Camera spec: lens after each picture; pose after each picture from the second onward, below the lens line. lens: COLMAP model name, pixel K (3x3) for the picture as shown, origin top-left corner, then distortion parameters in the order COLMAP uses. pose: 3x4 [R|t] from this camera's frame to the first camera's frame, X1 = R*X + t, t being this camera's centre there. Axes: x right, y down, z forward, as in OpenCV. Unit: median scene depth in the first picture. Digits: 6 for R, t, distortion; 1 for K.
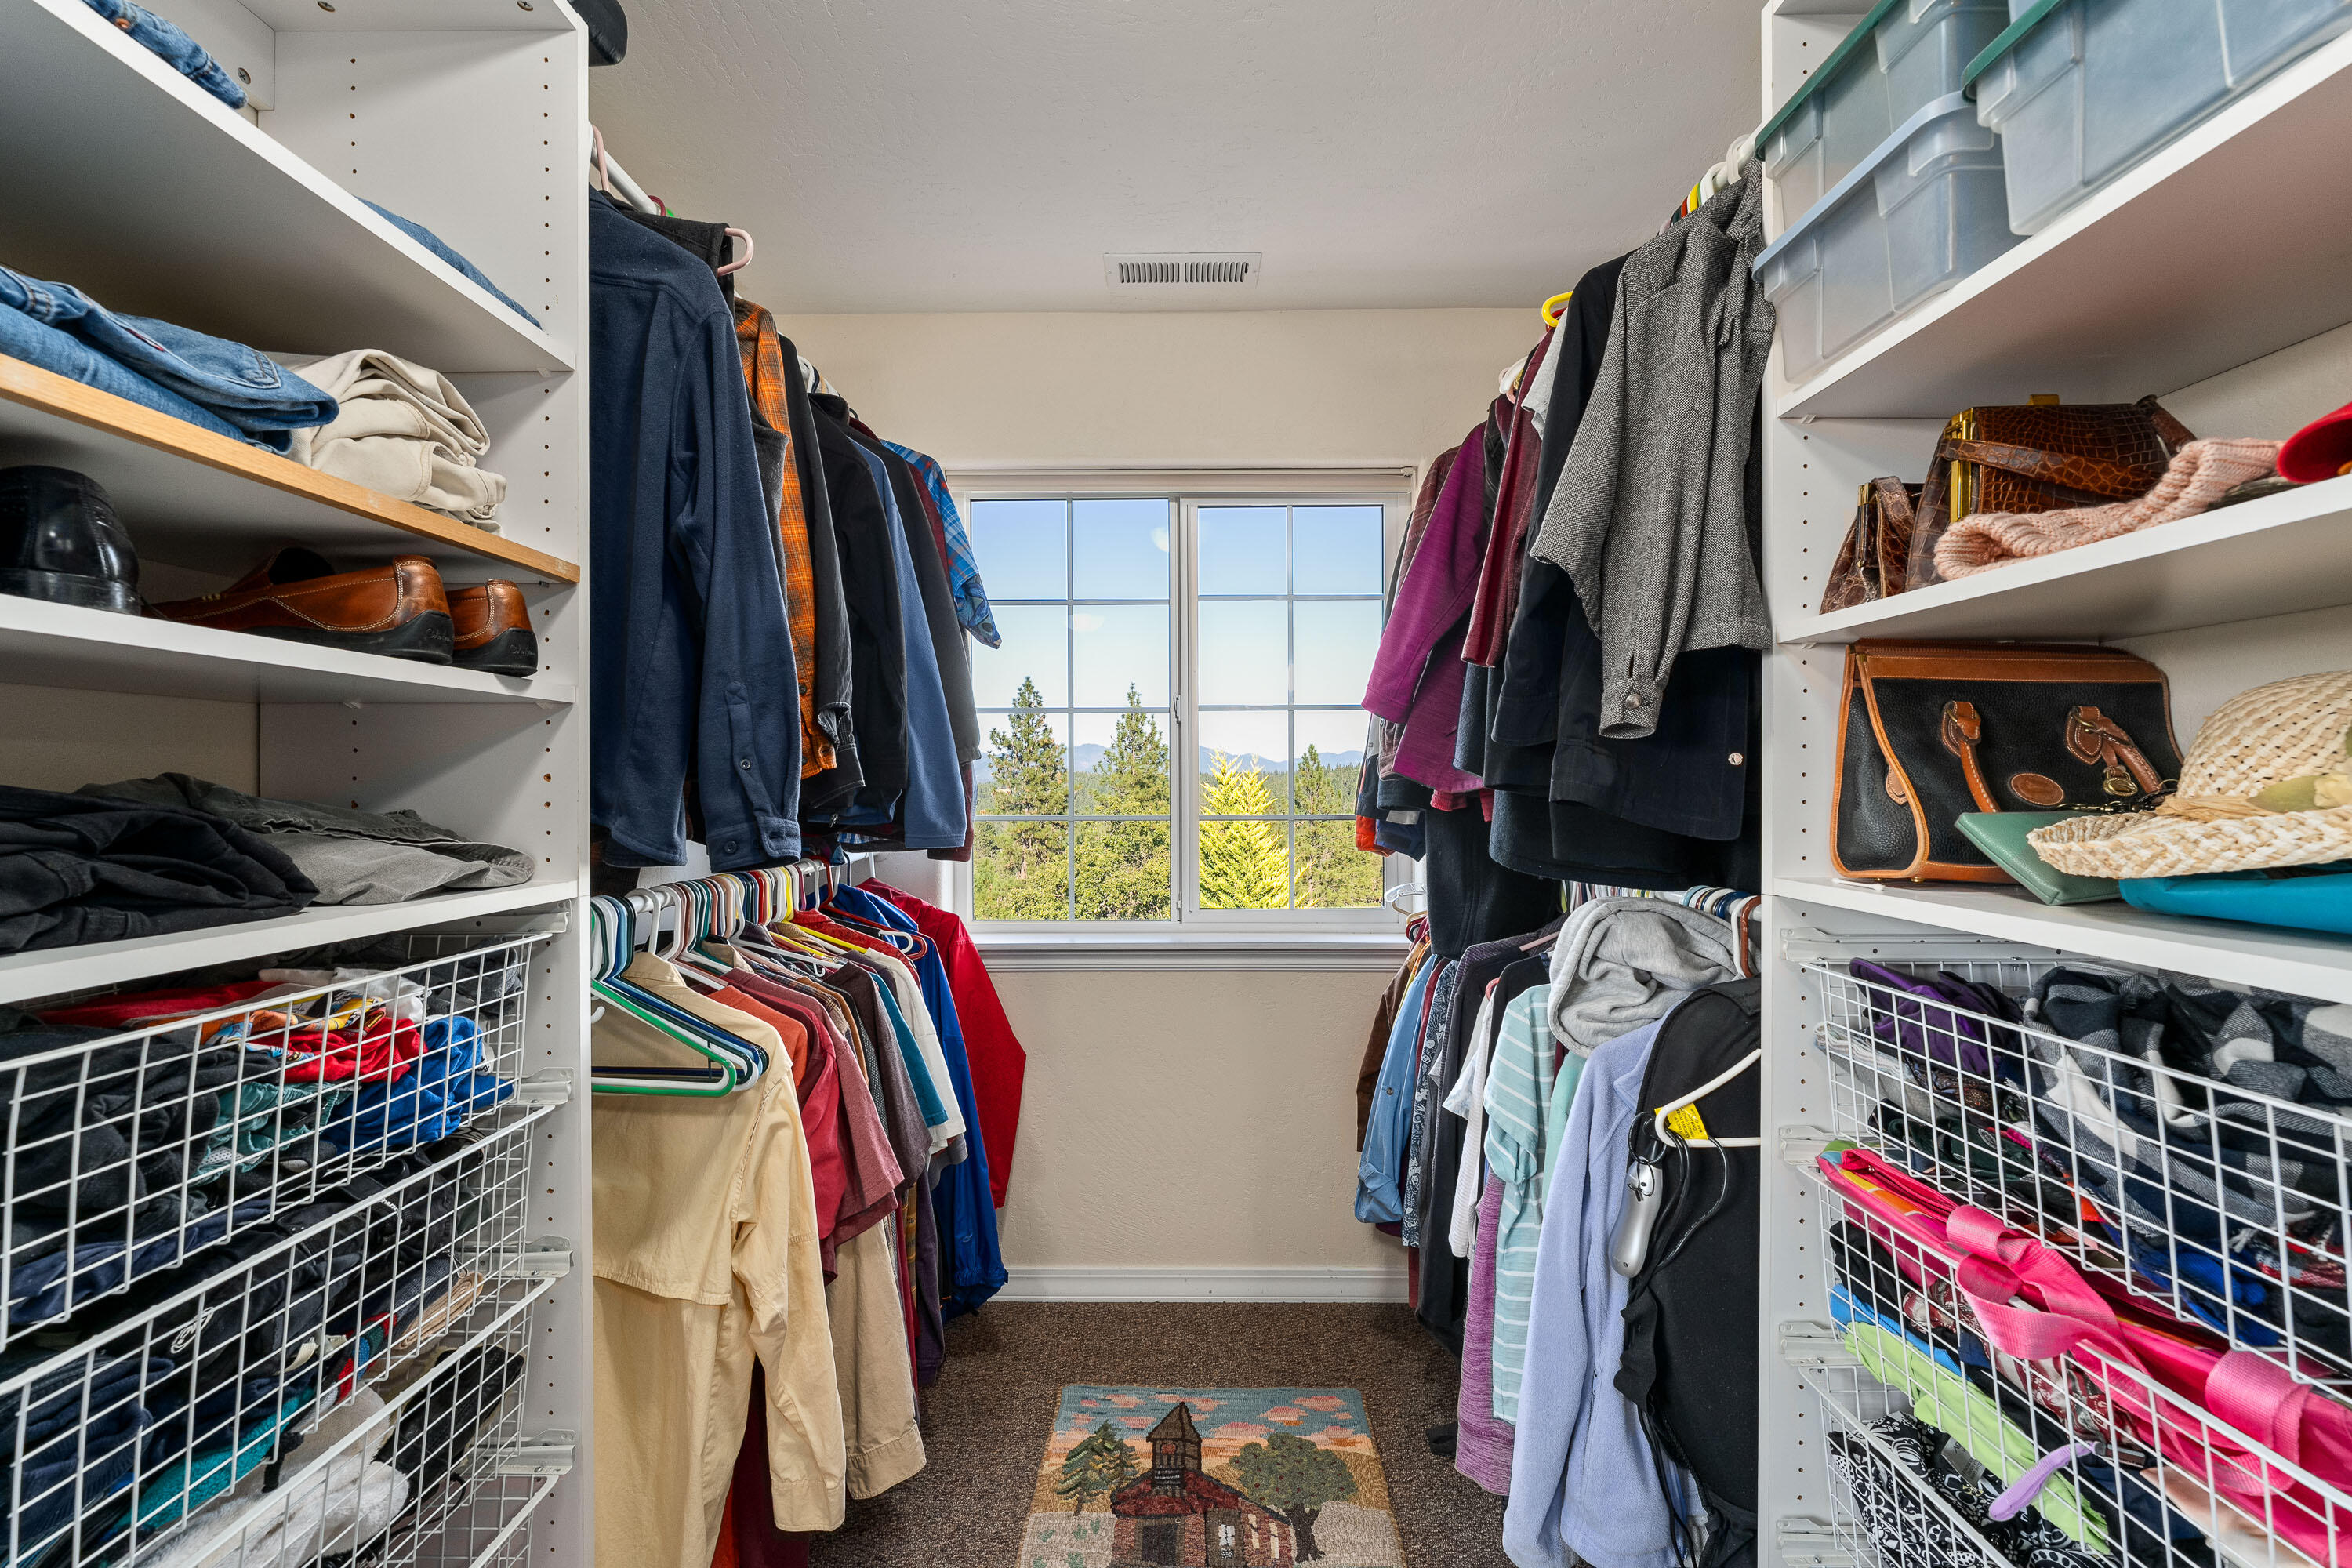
lens RADIAL K [[946.4, 0, 1177.7], [0, 946.4, 791.6], [0, 0, 1]] dist [-0.001581, -0.000216]
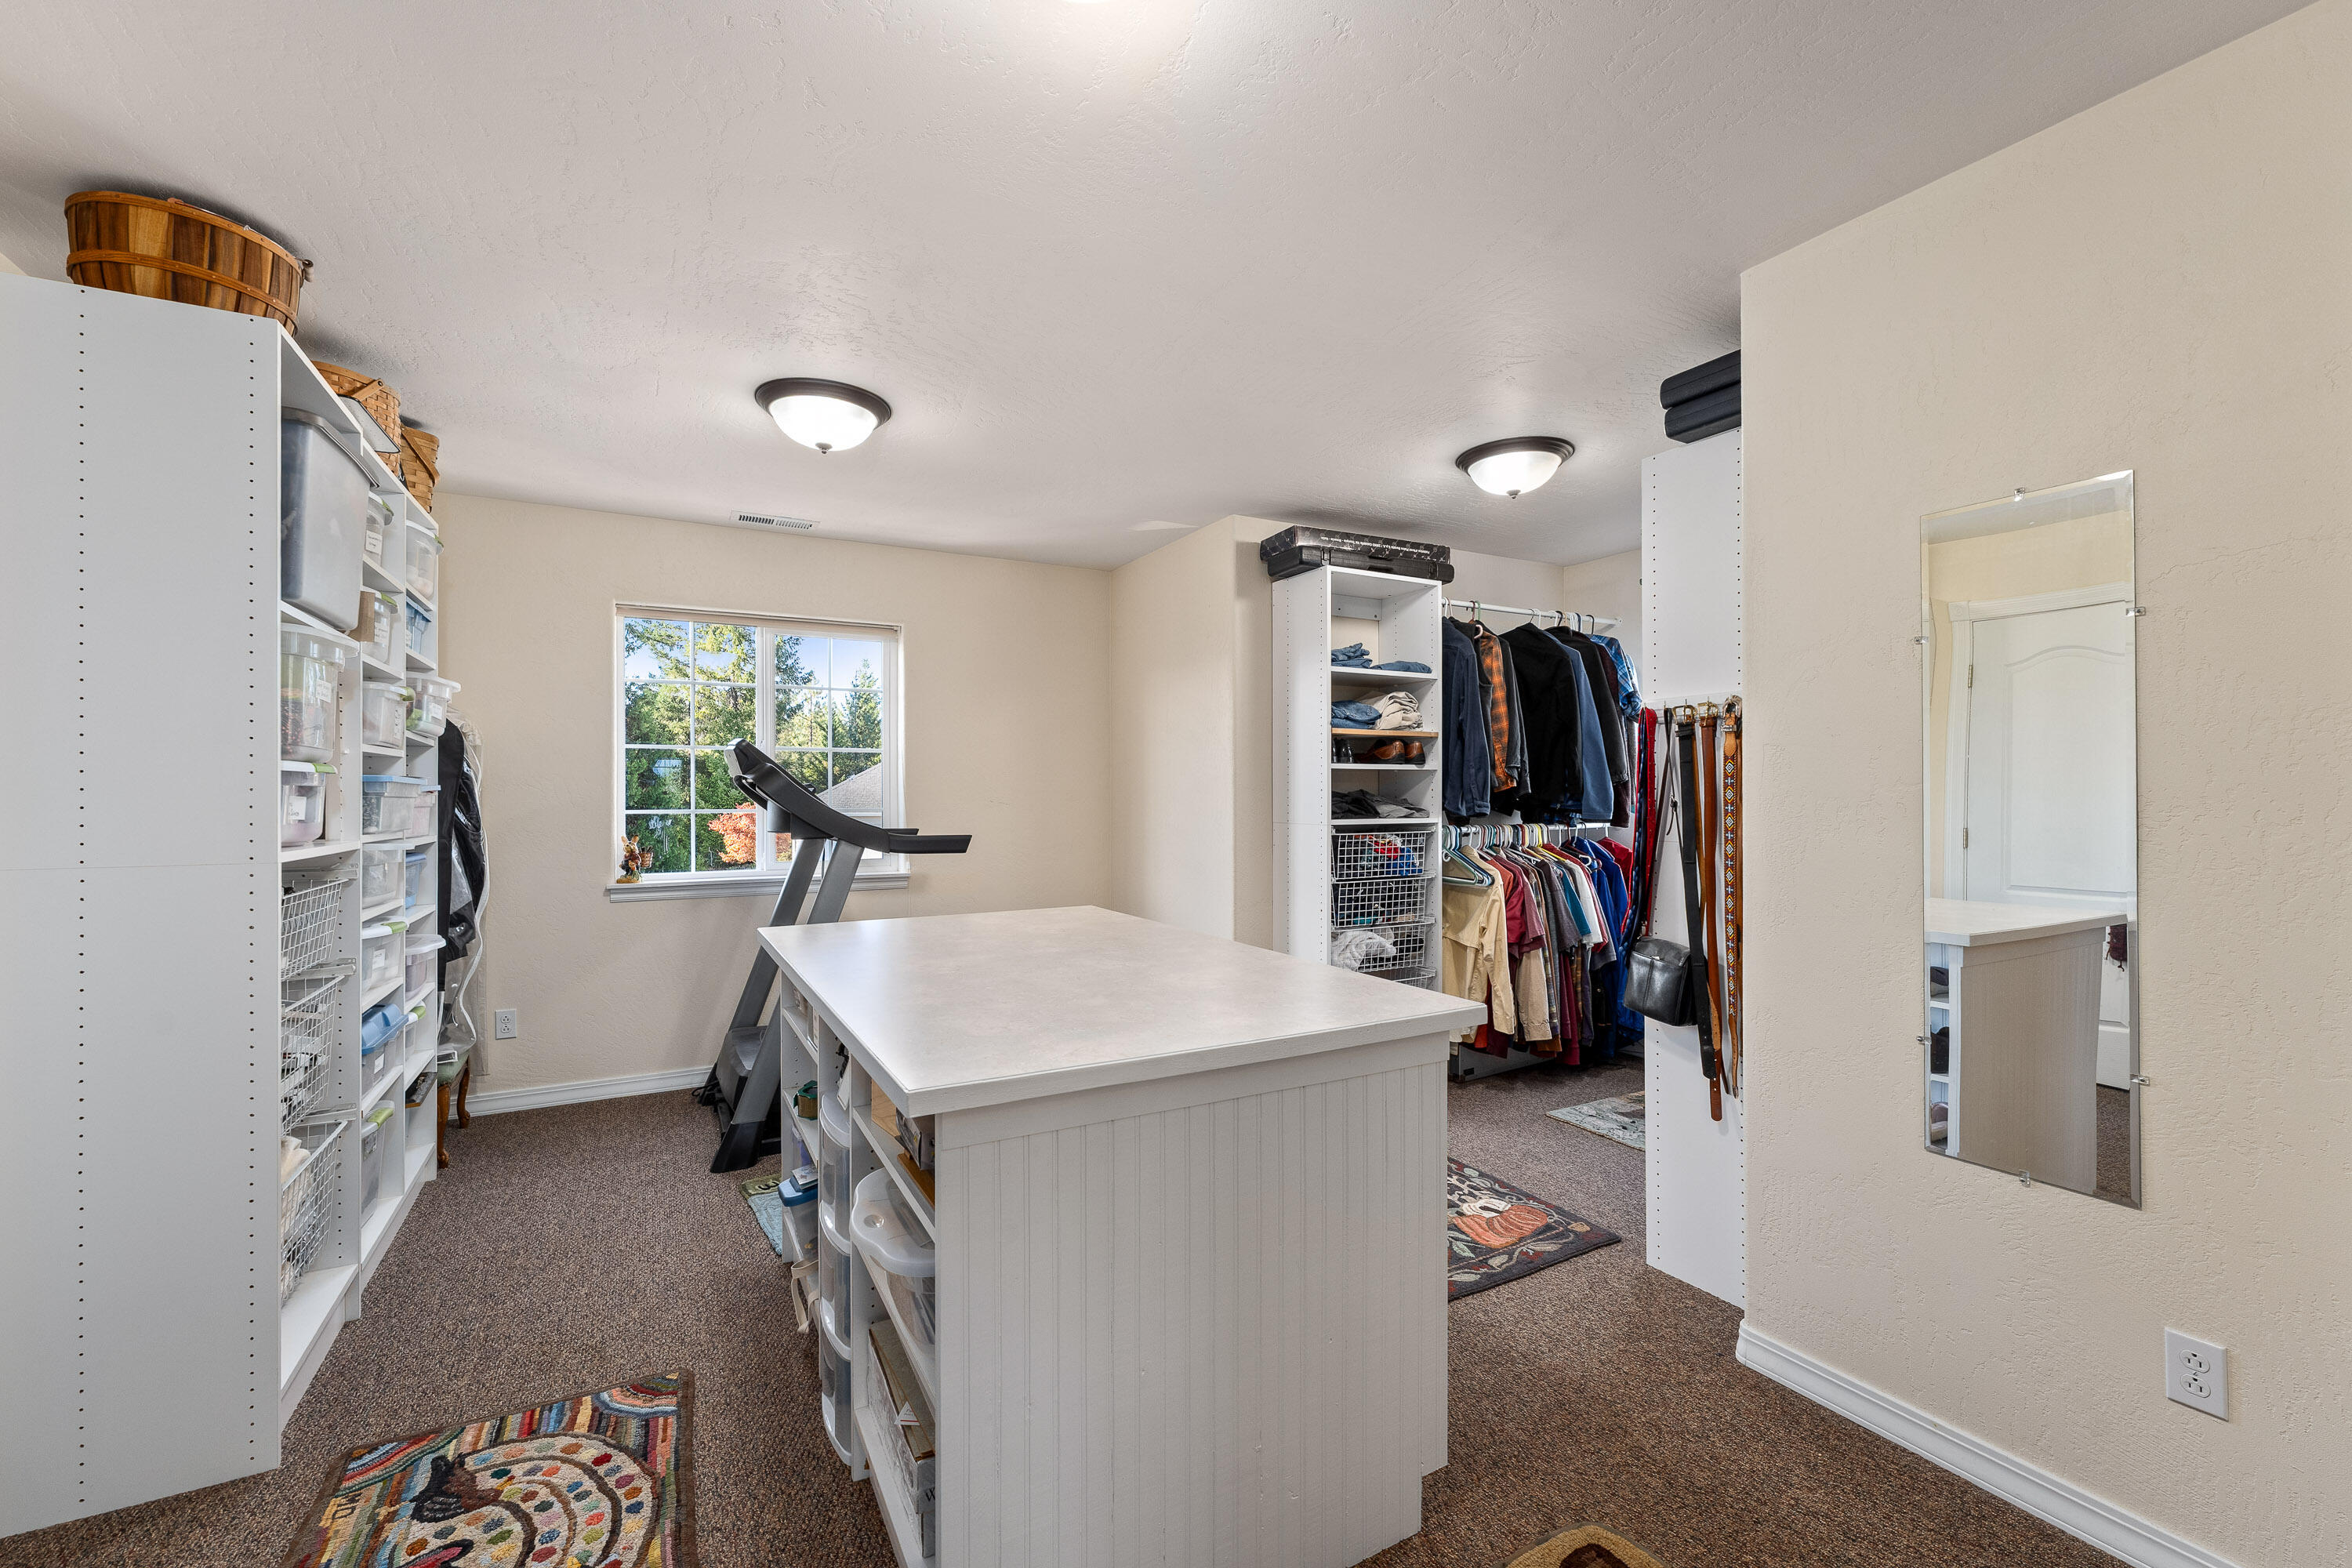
lens RADIAL K [[946.4, 0, 1177.7], [0, 946.4, 791.6], [0, 0, 1]] dist [-0.001581, -0.000216]
pose [[0.489868, -0.003215, -0.871791, 2.070262], [-0.004754, 0.999968, -0.006359, 0.019280], [0.871784, 0.007260, 0.489837, -1.679253]]
